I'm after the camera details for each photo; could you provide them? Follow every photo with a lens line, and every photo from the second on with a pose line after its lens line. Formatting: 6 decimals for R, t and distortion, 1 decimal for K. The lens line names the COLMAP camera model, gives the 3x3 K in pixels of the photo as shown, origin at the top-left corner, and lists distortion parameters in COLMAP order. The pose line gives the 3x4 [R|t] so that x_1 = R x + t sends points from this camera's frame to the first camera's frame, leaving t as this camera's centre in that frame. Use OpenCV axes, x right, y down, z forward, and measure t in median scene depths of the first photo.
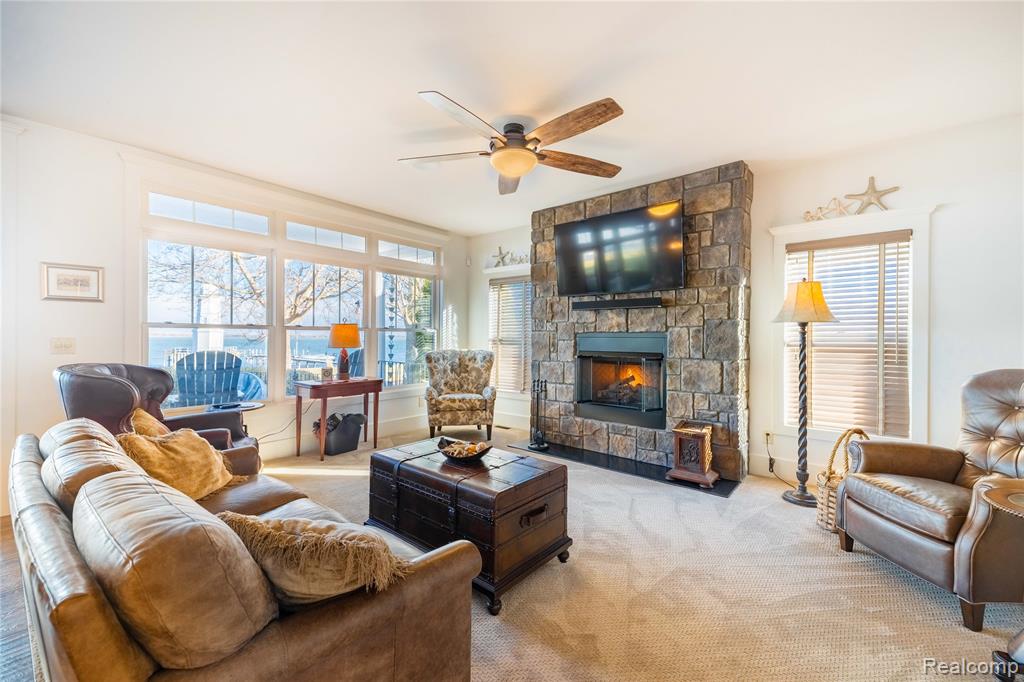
lens RADIAL K [[420.2, 0, 517.0], [0, 420.2, 340.3], [0, 0, 1]] dist [0.033171, -0.000452]
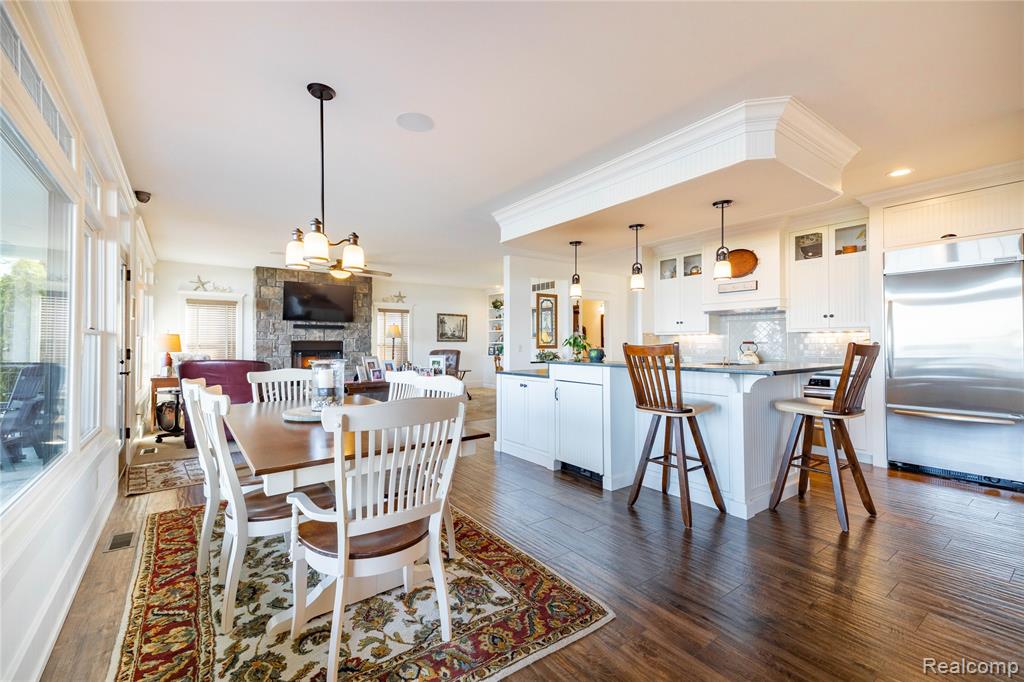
lens RADIAL K [[437.0, 0, 506.9], [0, 437.0, 340.8], [0, 0, 1]] dist [0.036048, -0.000496]
pose [[0.229745, -0.001272, 0.973250, -1.773033], [0.007939, 0.999968, -0.000567, -0.010350], [-0.973218, 0.007857, 0.229748, -0.413221]]
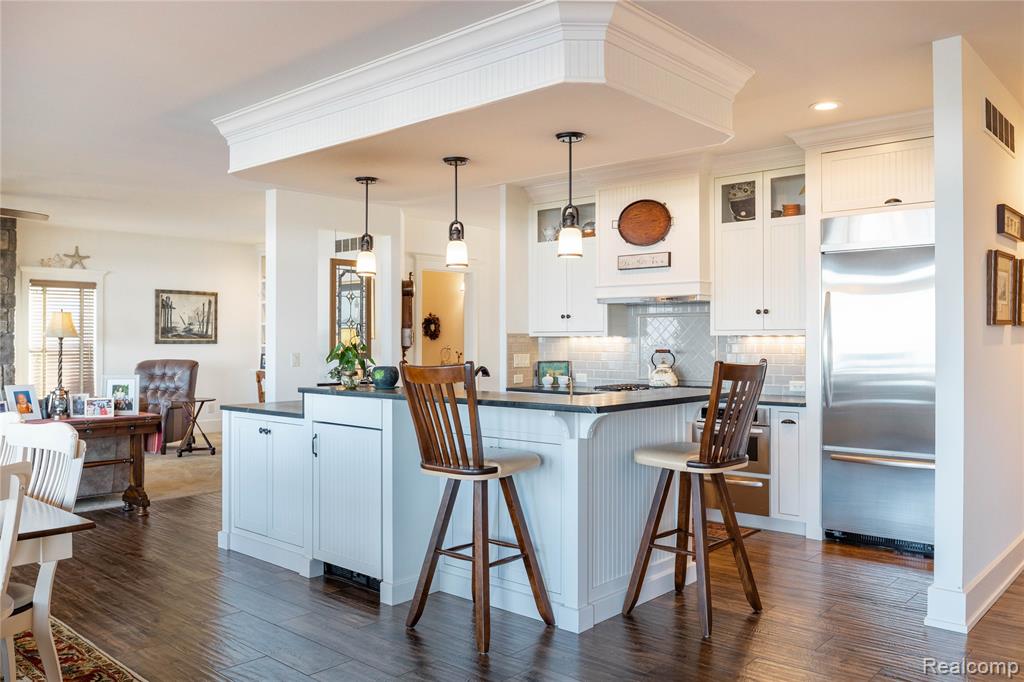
lens RADIAL K [[823.5, 0, 512.0], [0, 823.5, 341.0], [0, 0, 1]] dist [-0.024074, -0.012560]
pose [[0.024846, -0.008312, 0.999657, -1.852270], [0.004911, 0.999954, 0.008192, -0.035340], [-0.999679, 0.004706, 0.024886, -0.593962]]
